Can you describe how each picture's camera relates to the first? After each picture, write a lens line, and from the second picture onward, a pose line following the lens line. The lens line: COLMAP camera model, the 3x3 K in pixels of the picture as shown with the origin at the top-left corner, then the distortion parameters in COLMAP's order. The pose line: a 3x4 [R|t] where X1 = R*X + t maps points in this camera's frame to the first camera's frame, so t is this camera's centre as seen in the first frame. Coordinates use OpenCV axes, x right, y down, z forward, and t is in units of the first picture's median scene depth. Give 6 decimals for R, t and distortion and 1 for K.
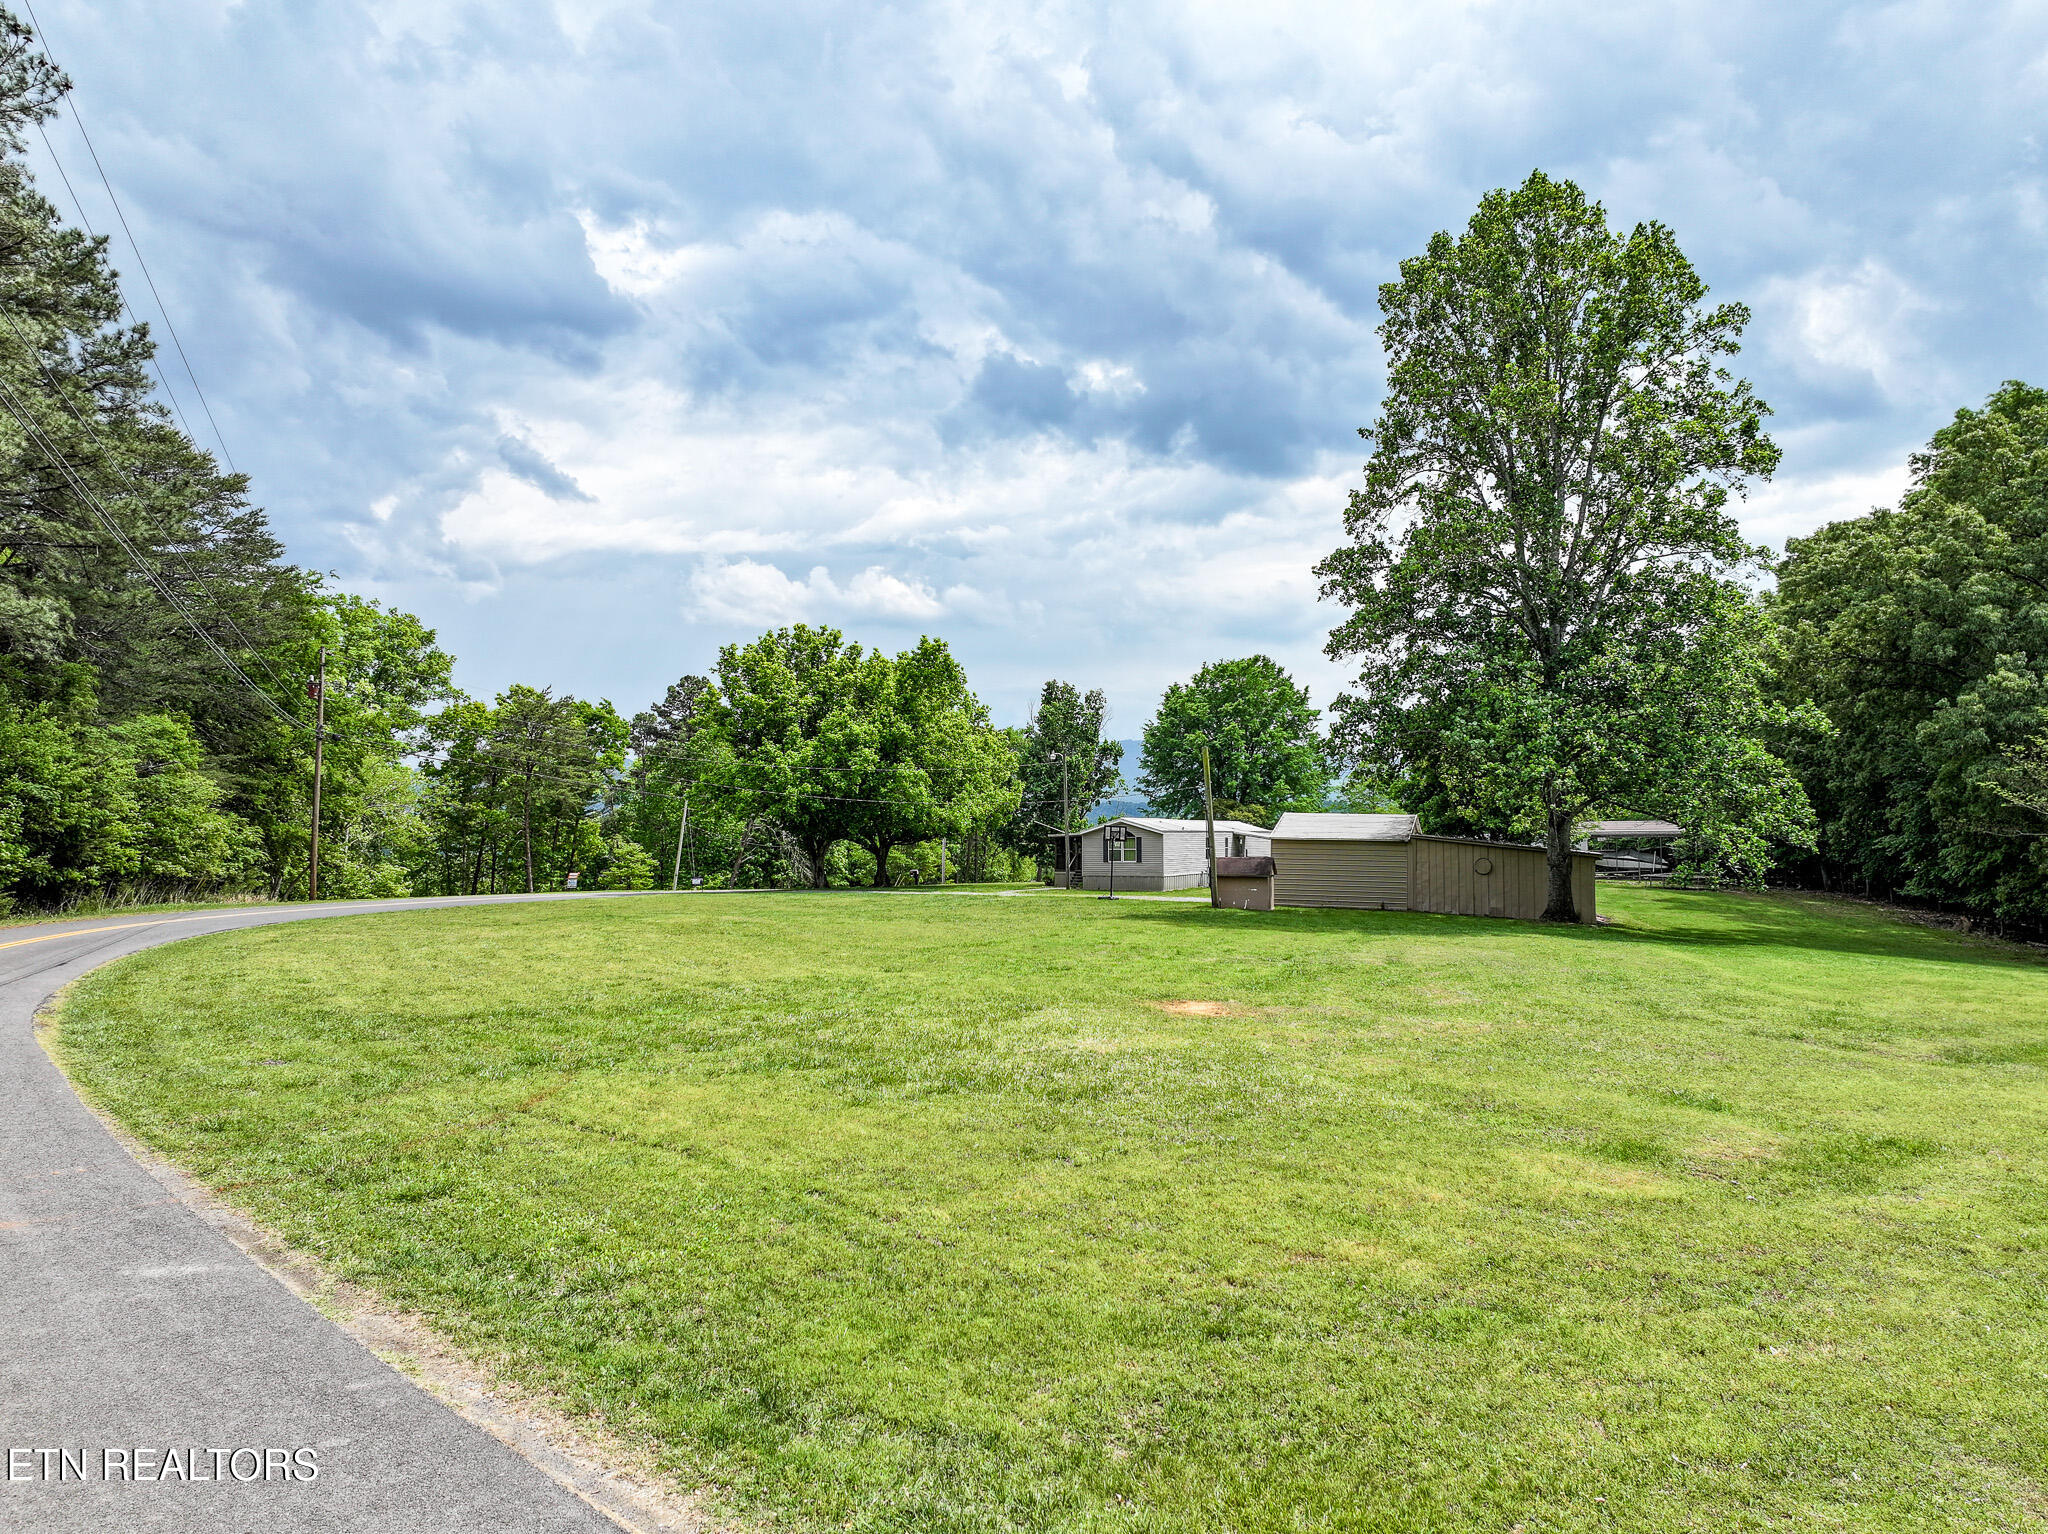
lens RADIAL K [[1435.9, 0, 1015.9], [0, 1435.9, 832.3], [0, 0, 1]] dist [0.004807, -0.002635]
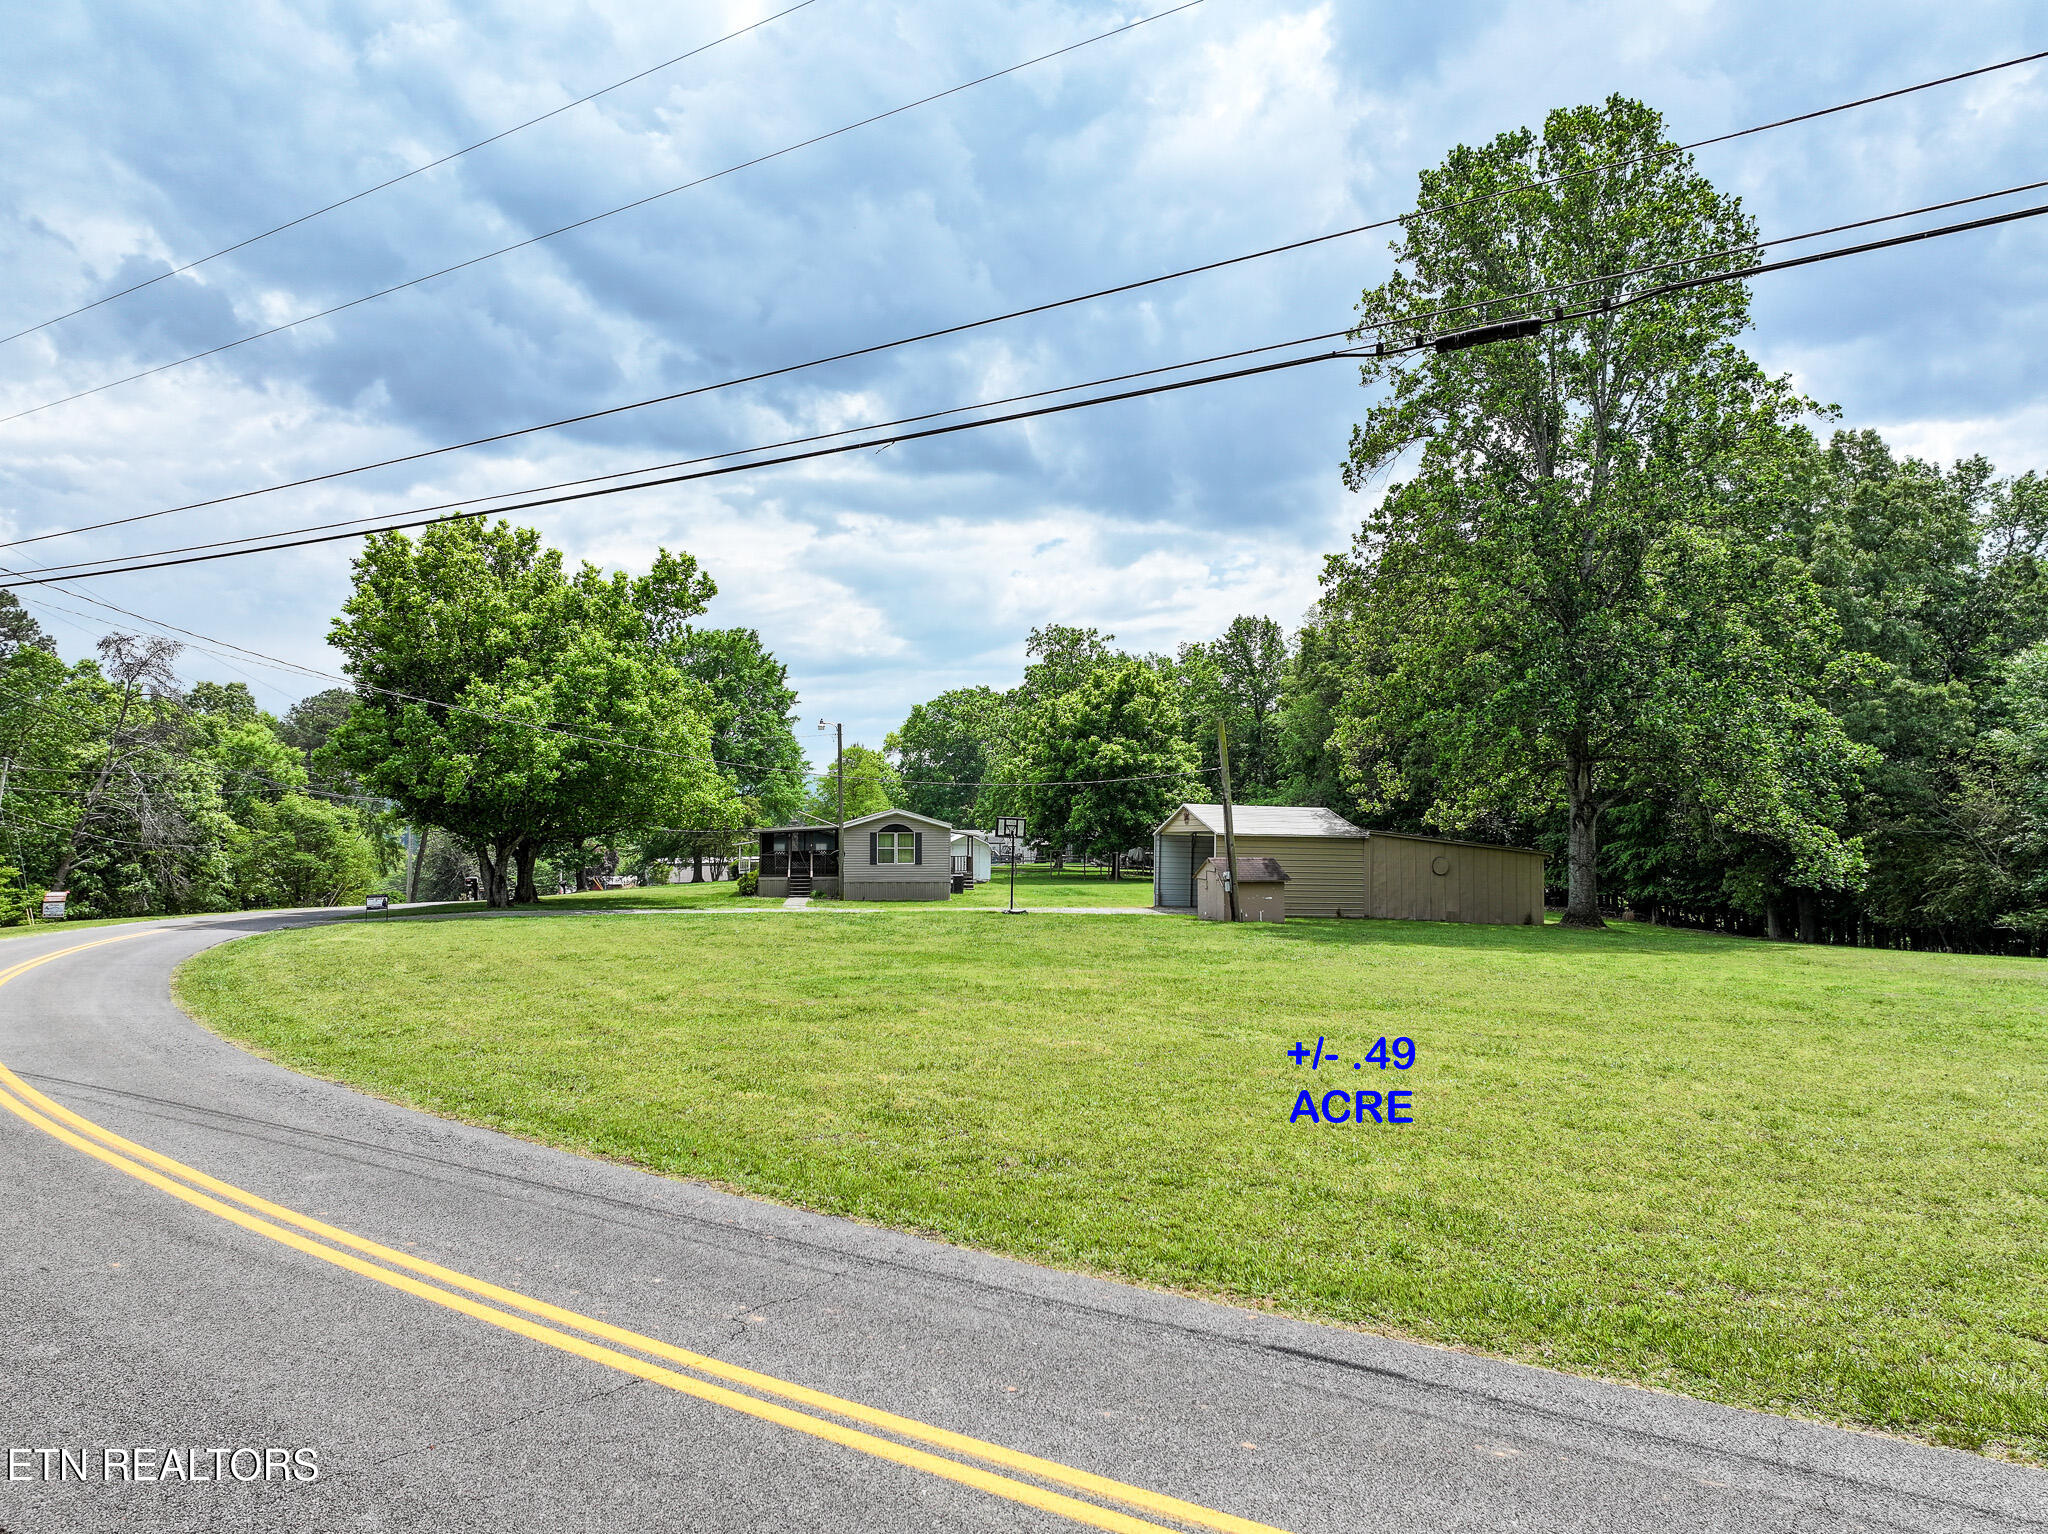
lens RADIAL K [[1411.8, 0, 1036.1], [0, 1411.8, 765.8], [0, 0, 1]] dist [0.011608, -0.000603]
pose [[0.837543, 0.025927, 0.545755, -0.166640], [-0.002956, 0.999074, -0.042926, -0.000022], [-0.546363, 0.034339, 0.836844, 0.183862]]
